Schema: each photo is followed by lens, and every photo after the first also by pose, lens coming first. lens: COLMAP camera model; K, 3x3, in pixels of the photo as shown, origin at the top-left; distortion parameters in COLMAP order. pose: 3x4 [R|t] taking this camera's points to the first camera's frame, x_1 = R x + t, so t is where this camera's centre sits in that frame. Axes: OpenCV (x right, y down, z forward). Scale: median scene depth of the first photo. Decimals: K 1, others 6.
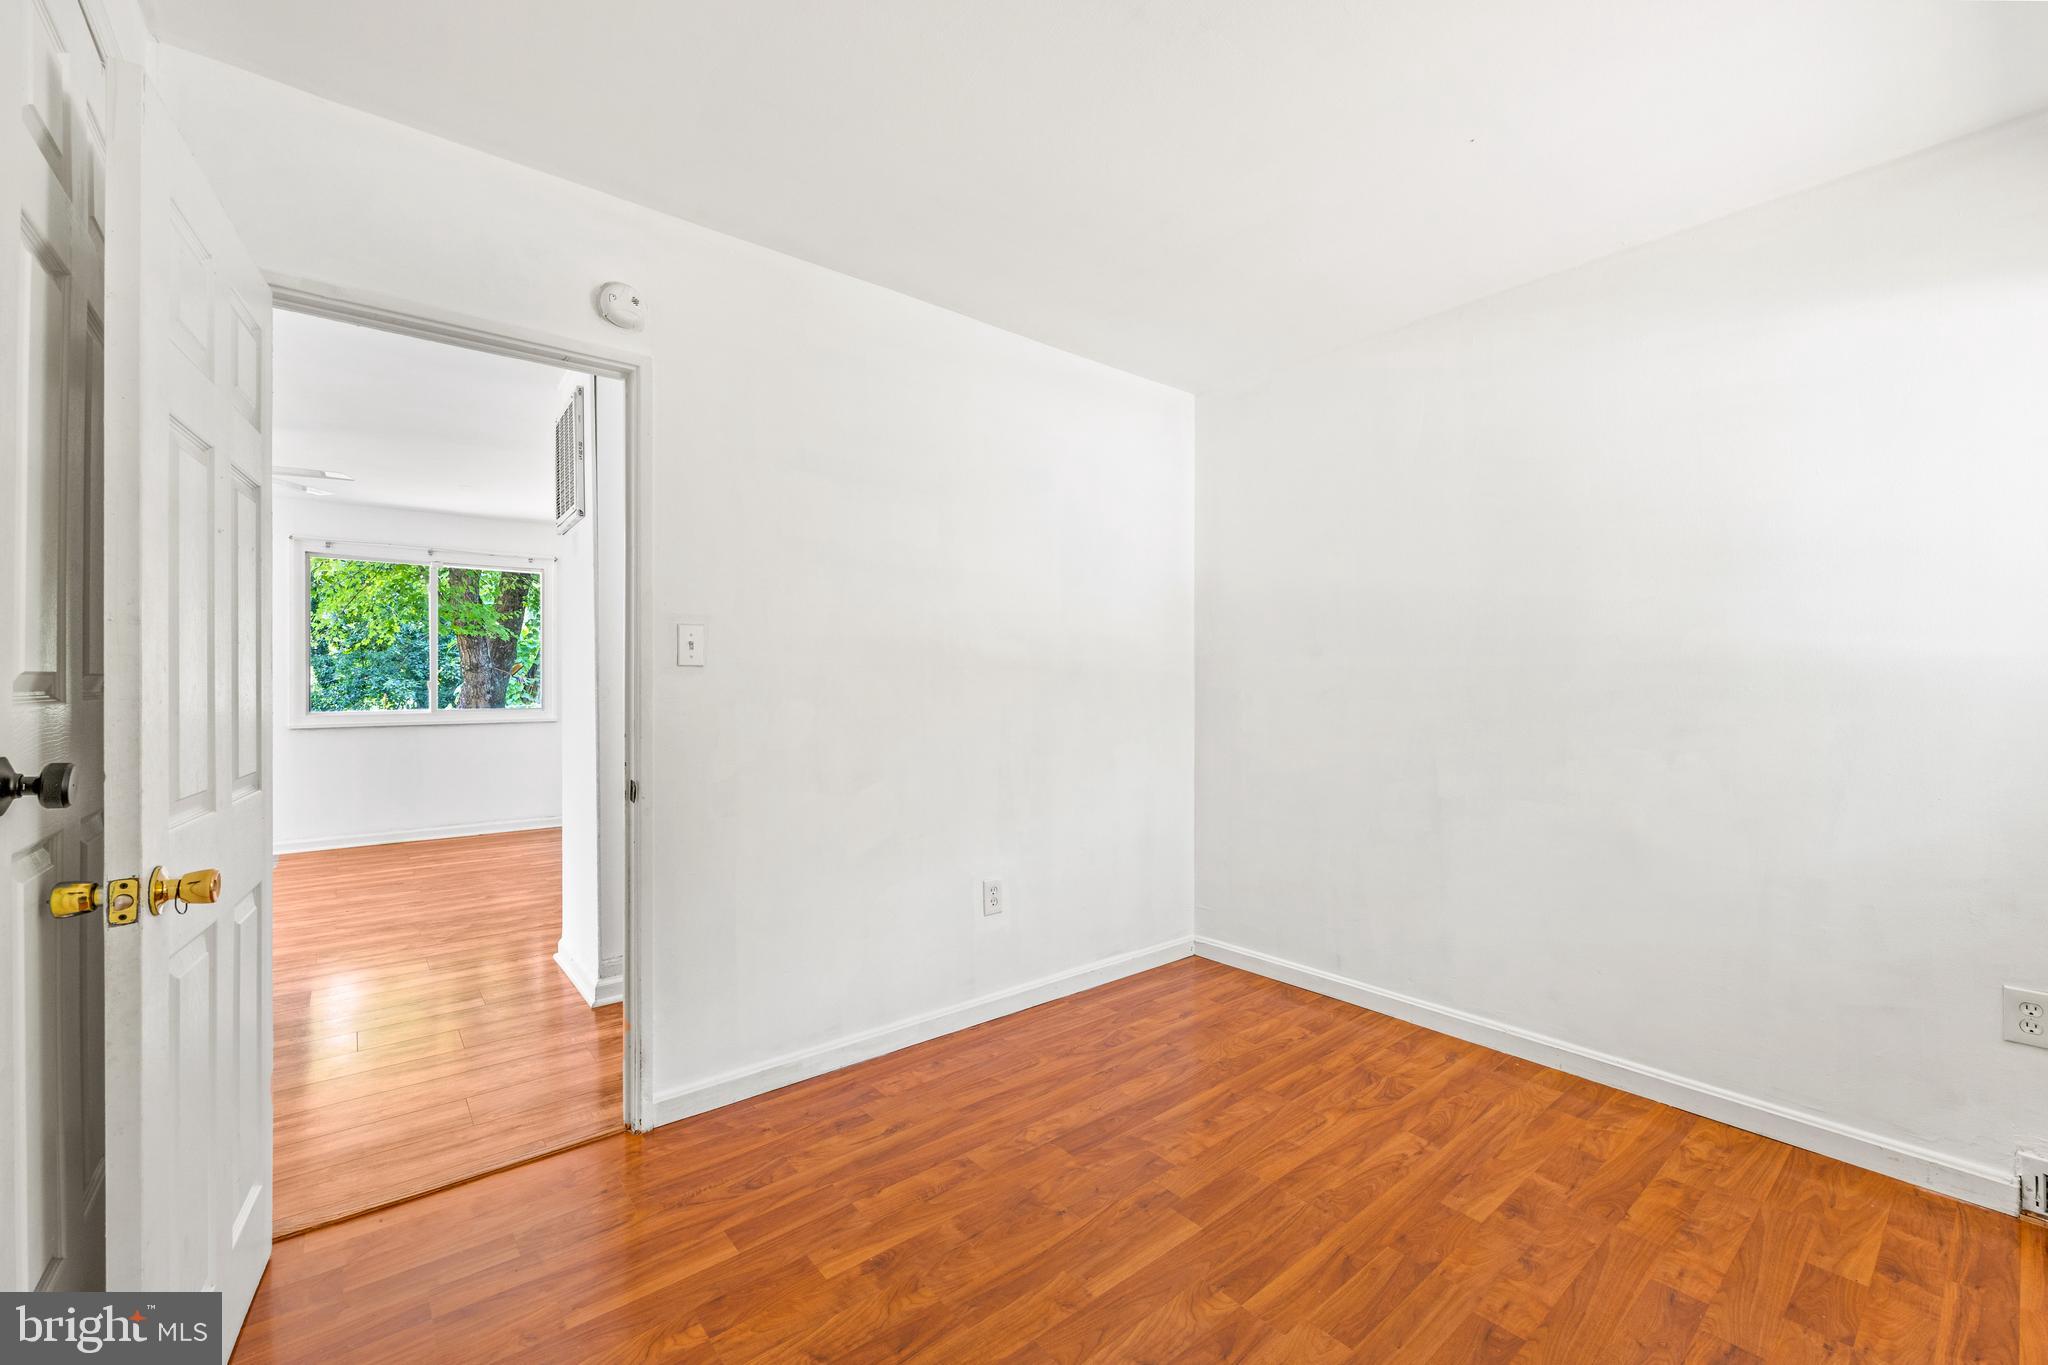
lens RADIAL K [[823.8, 0, 1021.0], [0, 823.8, 677.4], [0, 0, 1]] dist [-0.002777, -0.000600]
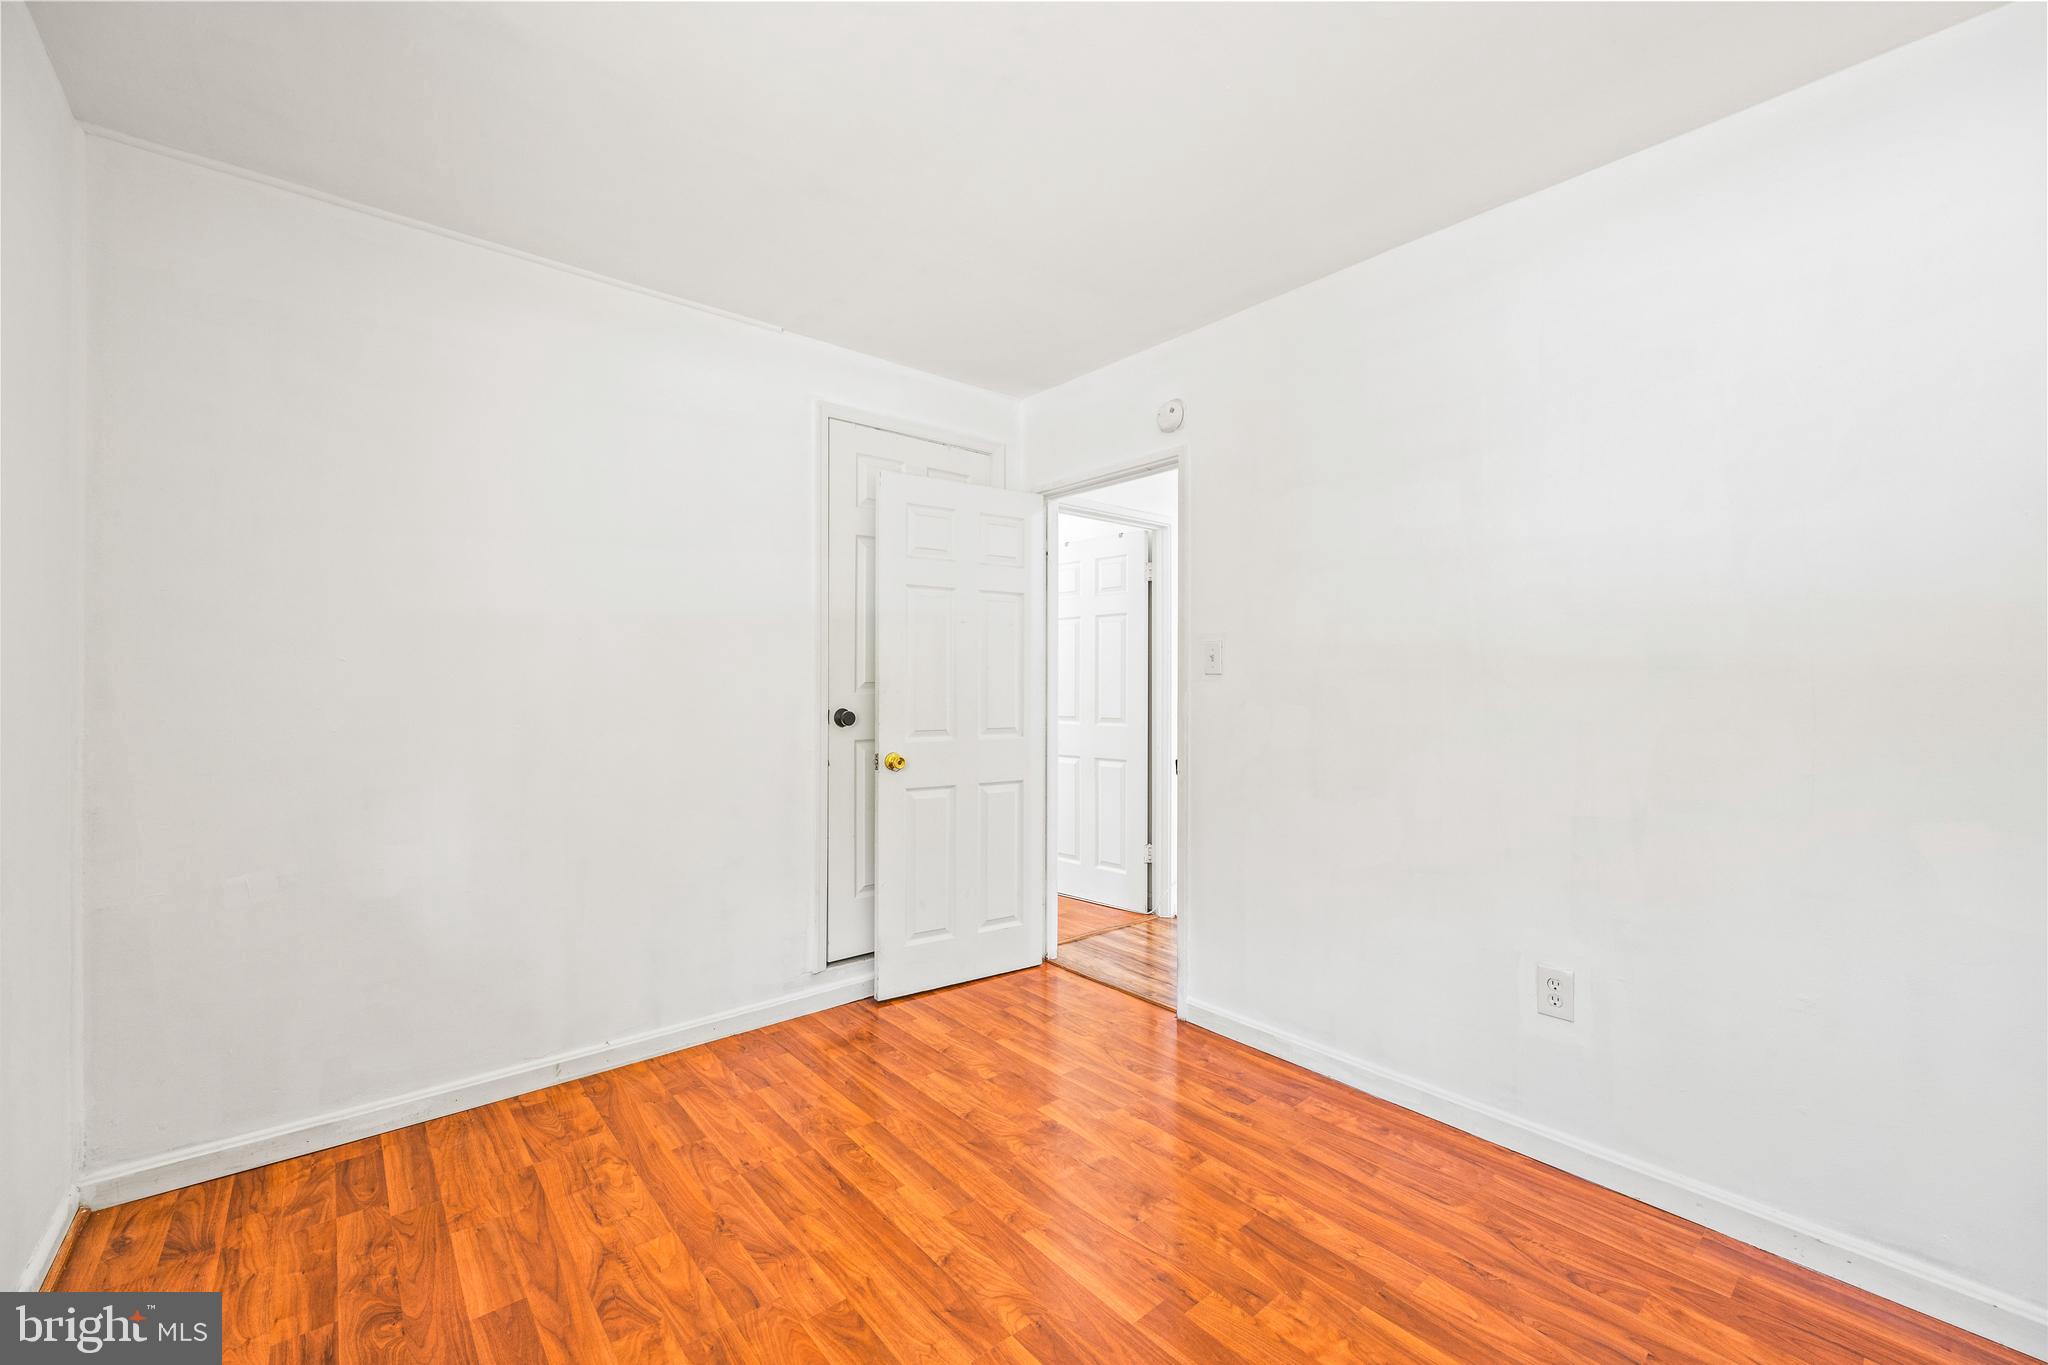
lens RADIAL K [[823.8, 0, 1031.3], [0, 823.8, 679.7], [0, 0, 1]] dist [-0.002777, -0.000600]
pose [[0.021361, -0.006641, -0.999750, 0.850352], [0.003132, 0.999973, -0.006575, 0.002681], [0.999767, -0.002990, 0.021381, 0.692236]]
